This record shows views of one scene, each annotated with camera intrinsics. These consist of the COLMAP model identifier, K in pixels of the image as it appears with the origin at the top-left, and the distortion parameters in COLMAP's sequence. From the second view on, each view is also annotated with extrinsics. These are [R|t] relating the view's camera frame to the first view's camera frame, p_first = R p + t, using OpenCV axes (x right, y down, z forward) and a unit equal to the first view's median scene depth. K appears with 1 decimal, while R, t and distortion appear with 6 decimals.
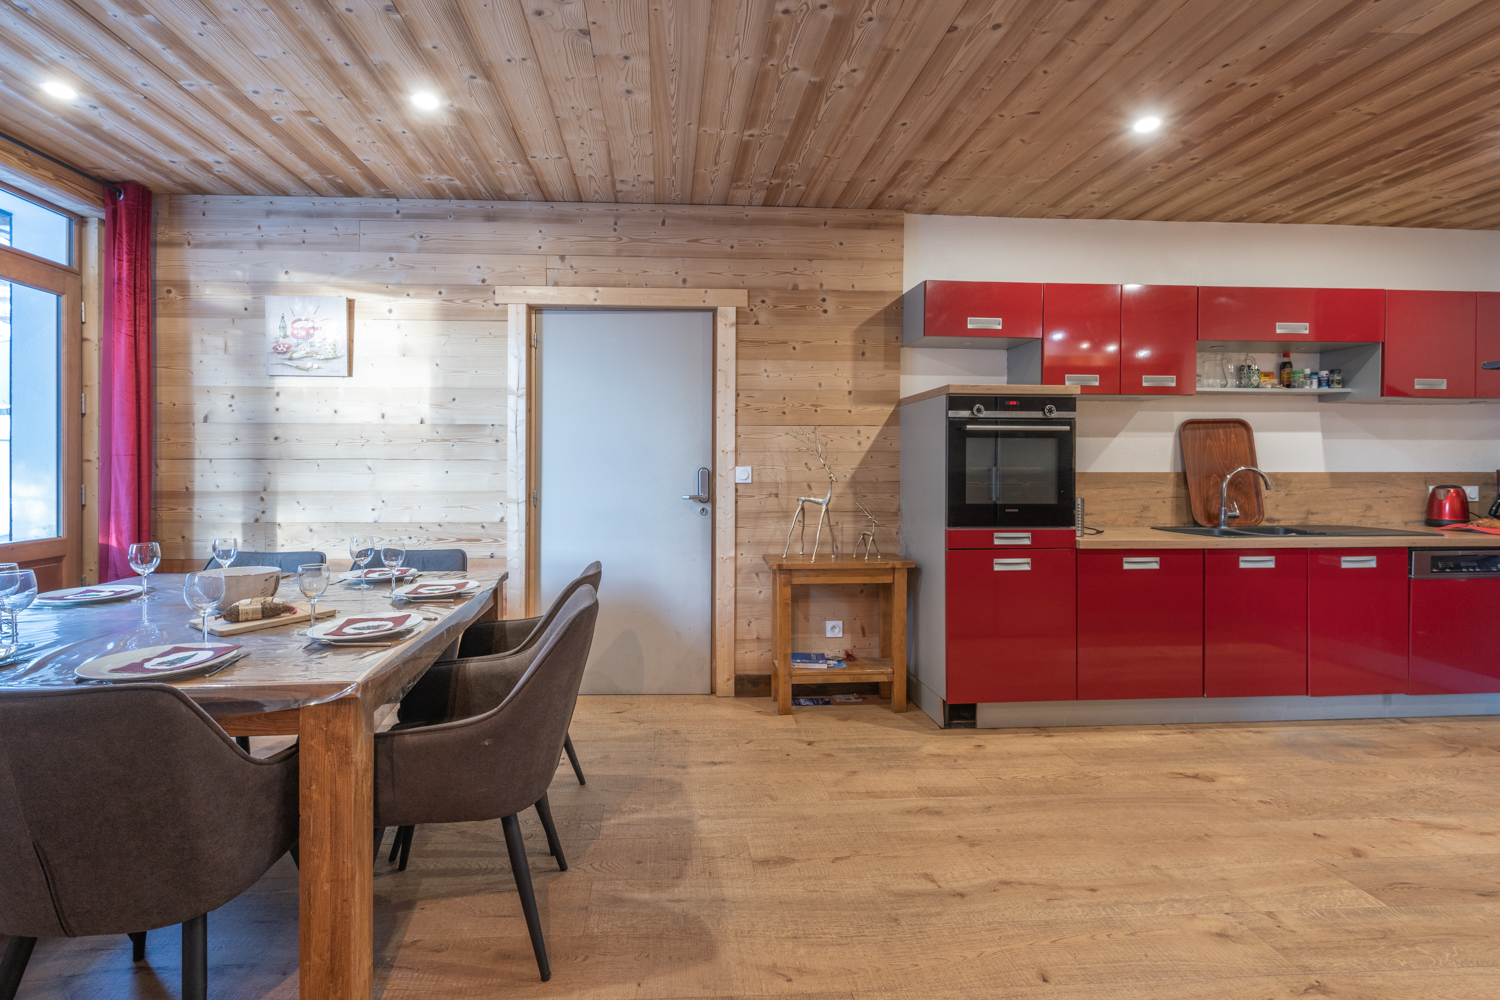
lens RADIAL K [[679.2, 0, 731.3], [0, 679.2, 470.3], [0, 0, 1]] dist [0.000507, 0.000425]
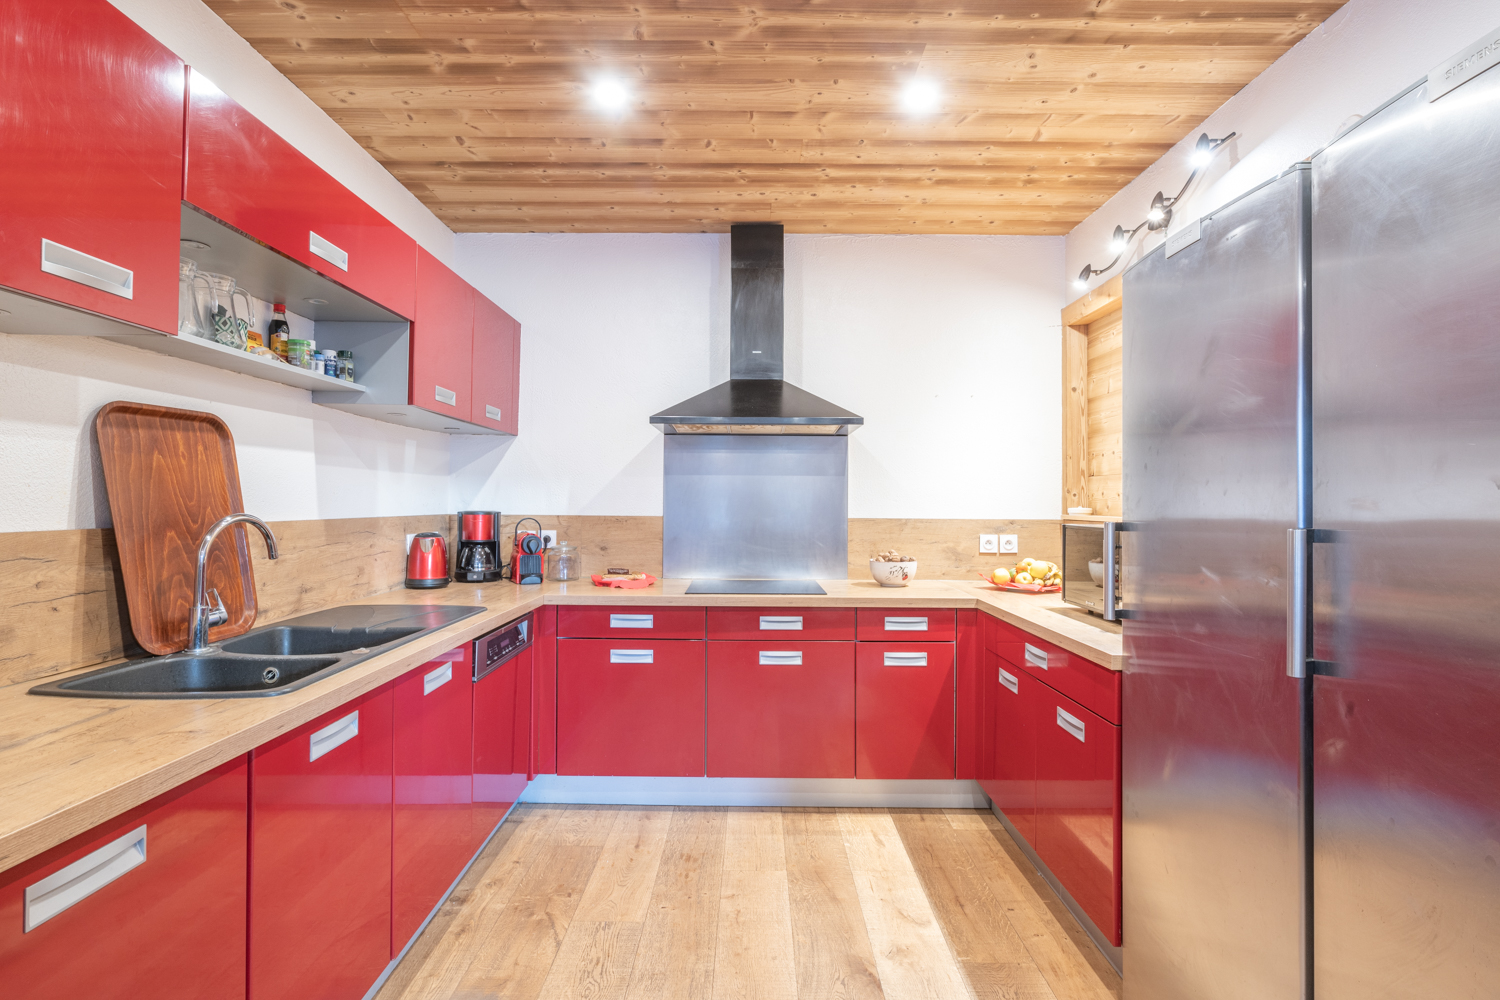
lens RADIAL K [[747.9, 0, 744.9], [0, 747.9, 498.1], [0, 0, 1]] dist [-0.002906, 0.000310]
pose [[0.115446, 0.006558, 0.993292, 0.265809], [-0.008996, 0.999944, -0.005556, -0.016317], [-0.993273, -0.008295, 0.115498, 0.564640]]
